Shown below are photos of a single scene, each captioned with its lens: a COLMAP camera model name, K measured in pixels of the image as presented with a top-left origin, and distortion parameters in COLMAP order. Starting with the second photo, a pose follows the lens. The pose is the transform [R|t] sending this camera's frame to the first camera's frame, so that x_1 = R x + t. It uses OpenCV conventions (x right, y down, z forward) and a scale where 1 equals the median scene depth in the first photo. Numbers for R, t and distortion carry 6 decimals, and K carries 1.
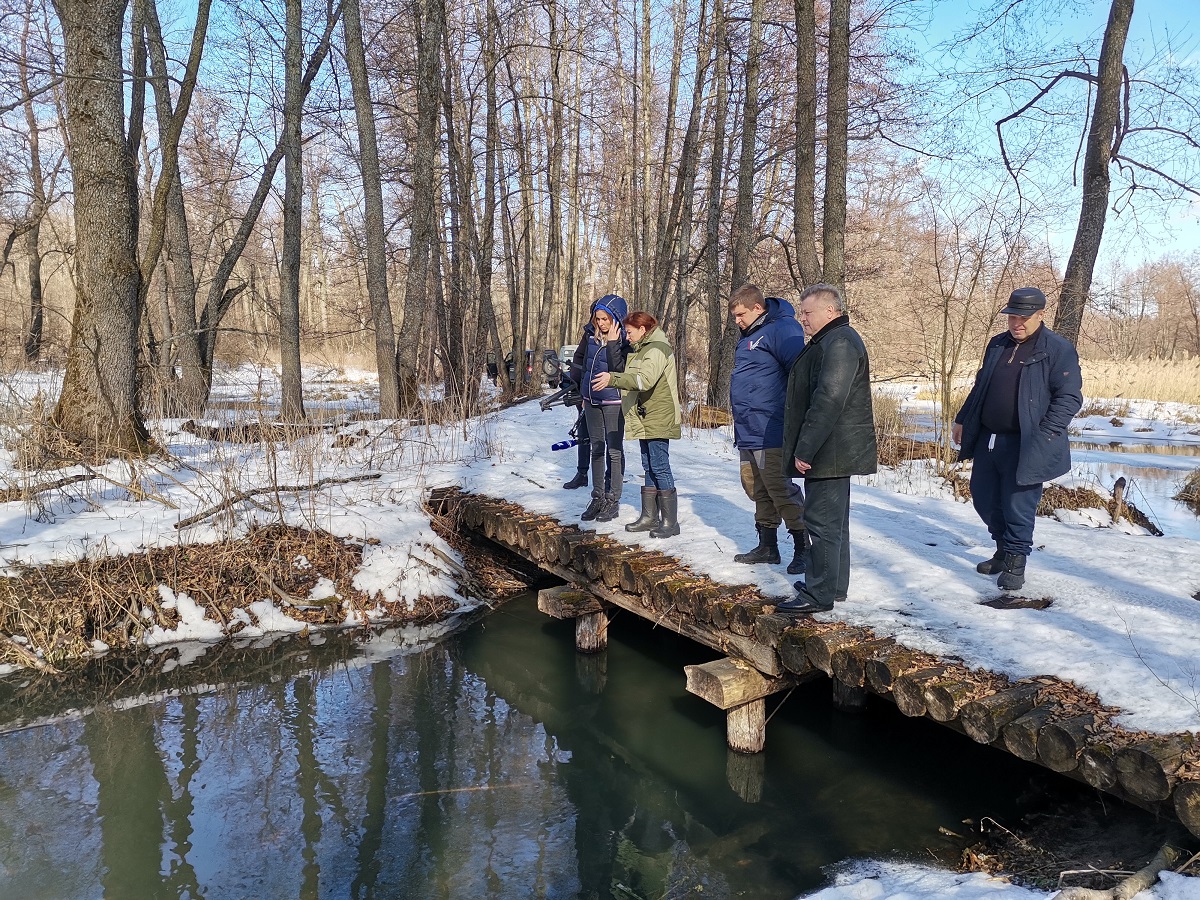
lens RADIAL K [[892.9, 0, 595.9], [0, 892.9, 451.8], [0, 0, 1]] dist [-0.000862, -0.006888]
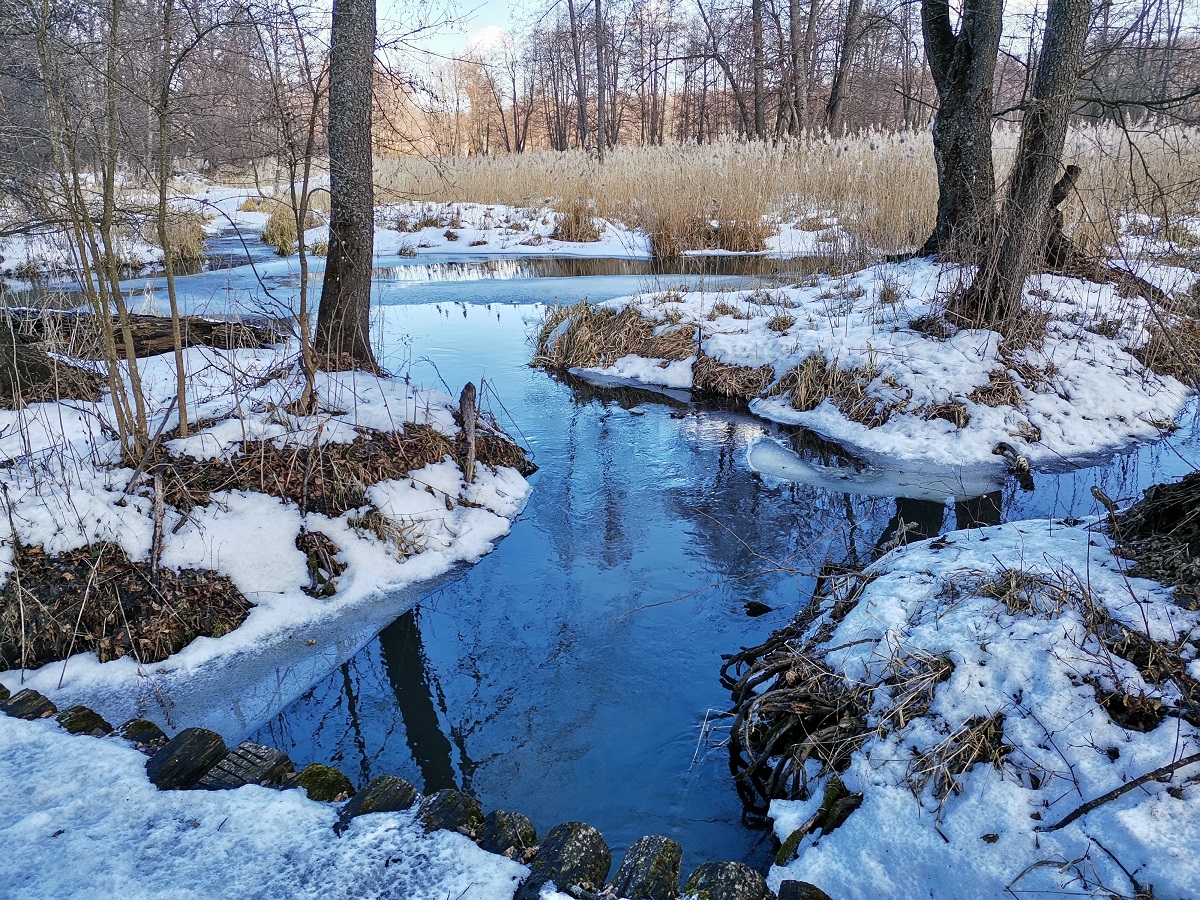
lens RADIAL K [[892.9, 0, 601.6], [0, 892.9, 452.5], [0, 0, 1]] dist [-0.000862, -0.006888]
pose [[0.769537, -0.214481, 0.601507, 0.128286], [0.079538, 0.966768, 0.242968, -0.029324], [-0.633629, -0.139130, 0.761023, 0.214533]]
